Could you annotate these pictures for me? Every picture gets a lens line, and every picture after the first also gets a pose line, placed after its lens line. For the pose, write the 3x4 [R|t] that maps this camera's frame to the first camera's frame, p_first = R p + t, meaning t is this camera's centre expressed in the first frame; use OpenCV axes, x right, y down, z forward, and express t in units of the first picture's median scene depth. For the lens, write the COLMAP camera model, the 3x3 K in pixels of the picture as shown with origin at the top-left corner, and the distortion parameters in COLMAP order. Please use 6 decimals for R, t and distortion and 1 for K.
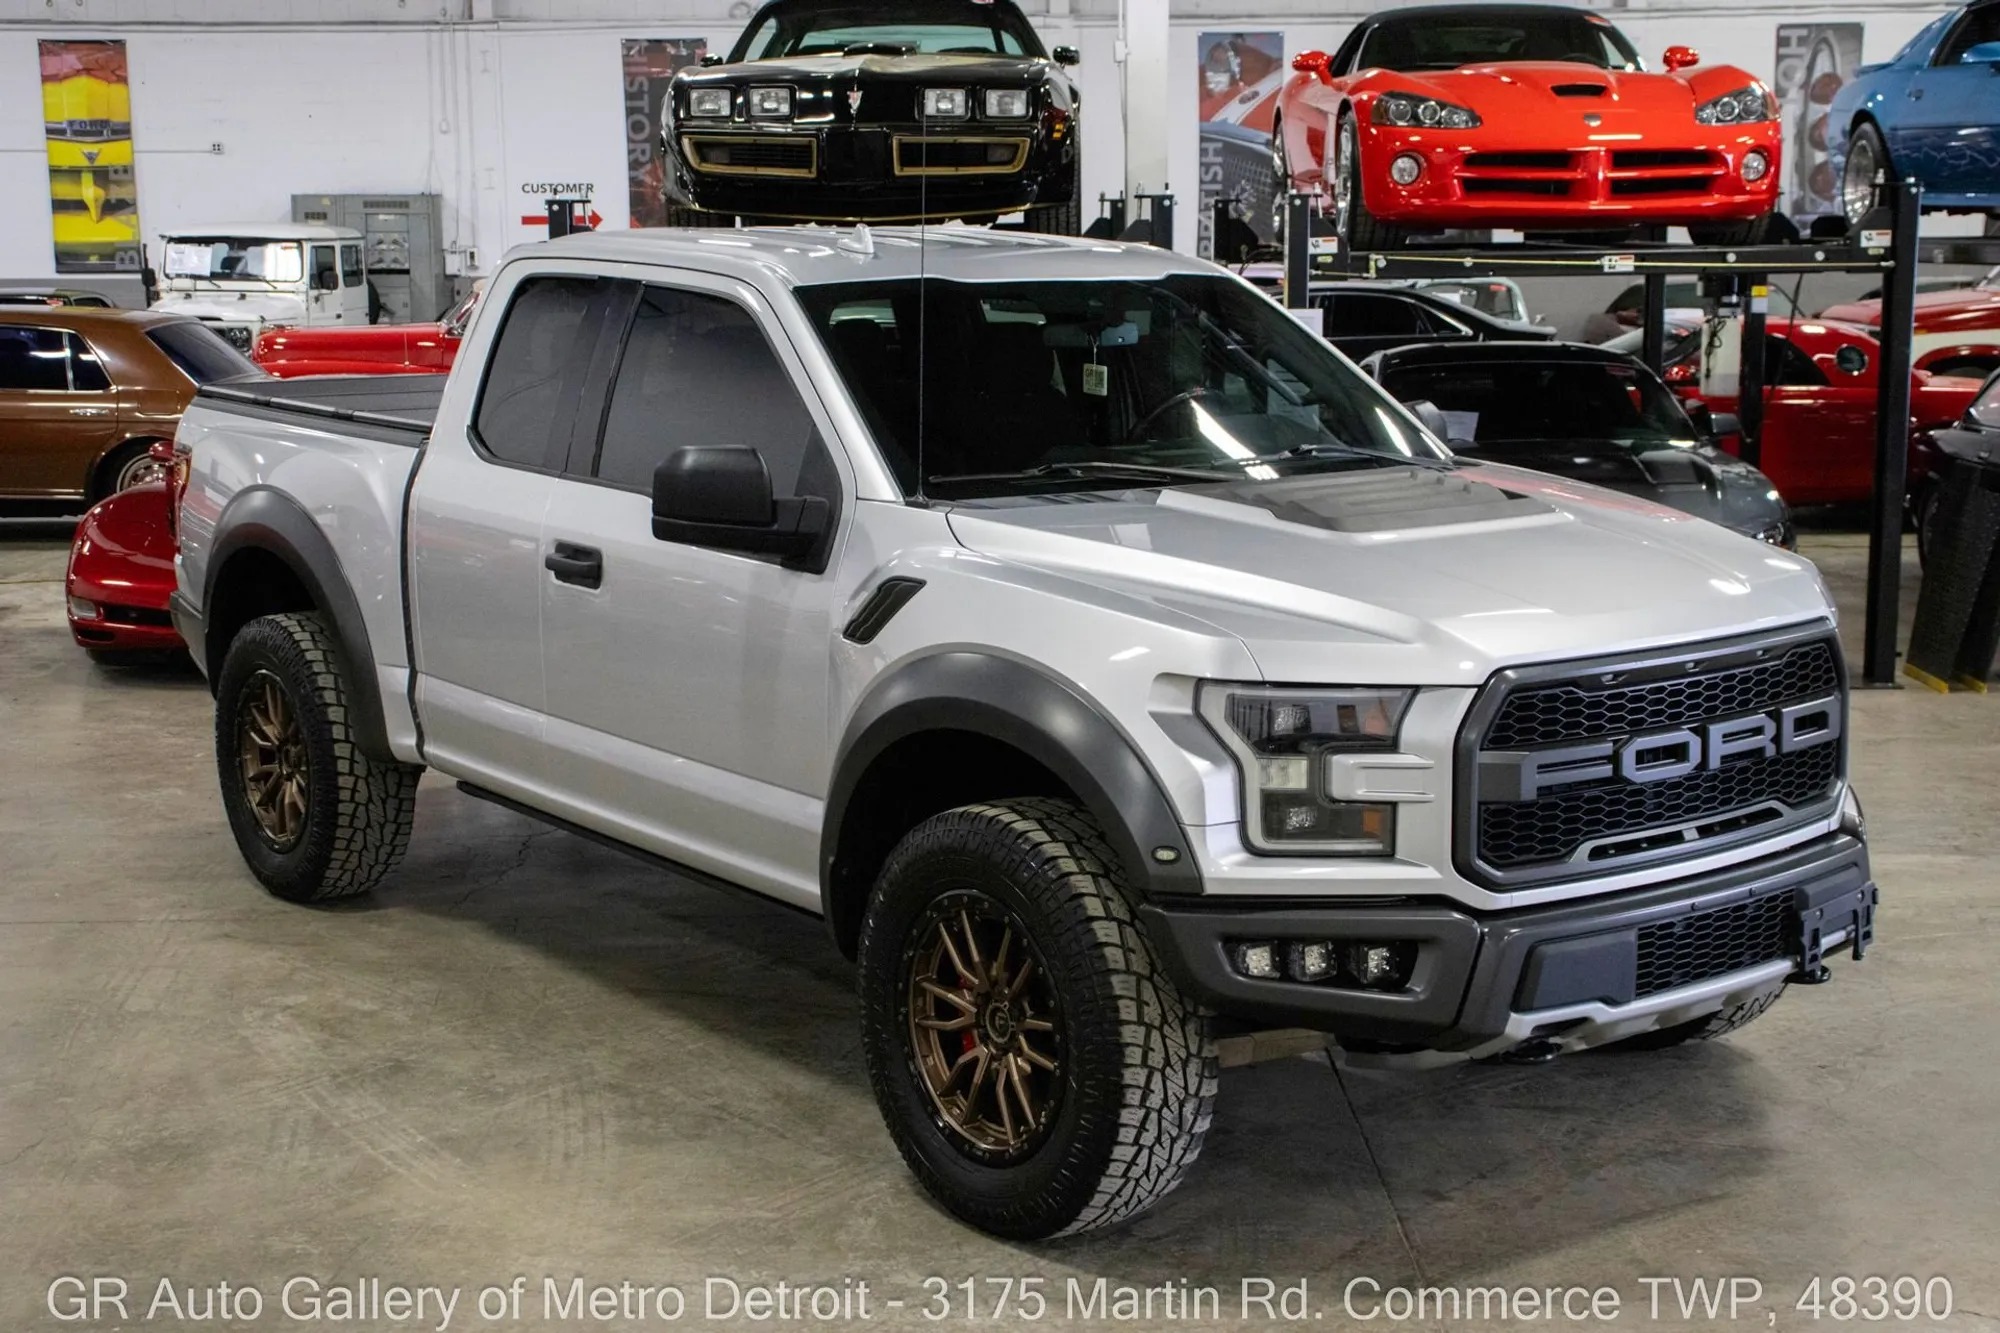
lens RADIAL K [[2903.6, 0, 998.8], [0, 2903.6, 677.9], [0, 0, 1]] dist [0.082001, 0.000000]
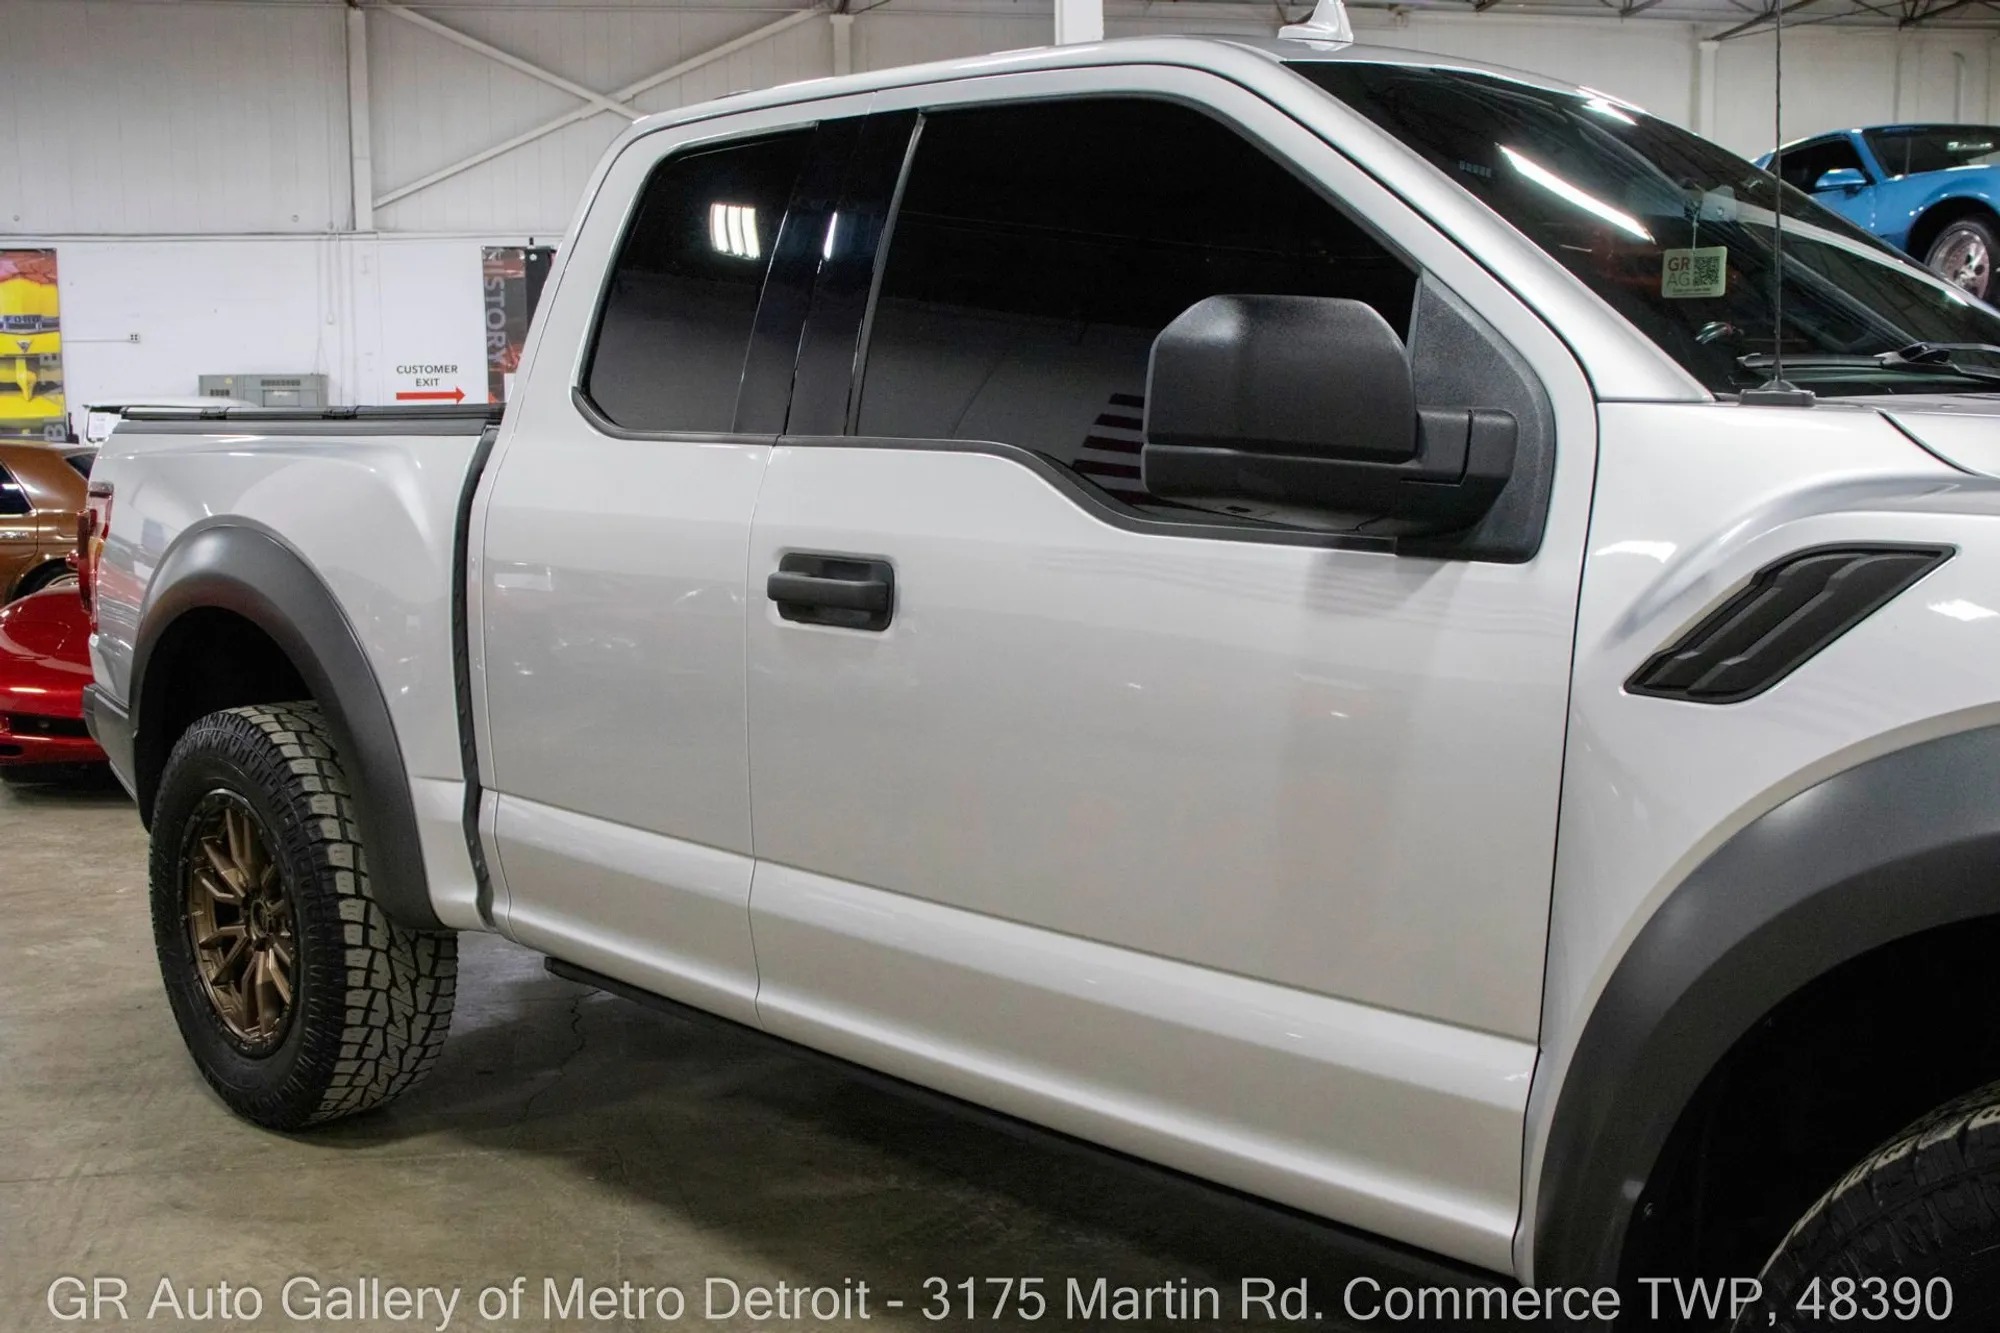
lens RADIAL K [[2008.1, 0, 1002.7], [0, 2008.1, 650.3], [0, 0, 1]] dist [-0.046764, 0.000000]
pose [[0.988108, -0.017977, 0.152710, -0.150620], [0.026688, 0.998119, -0.055186, -0.004825], [-0.151430, 0.058606, 0.986729, 0.541021]]
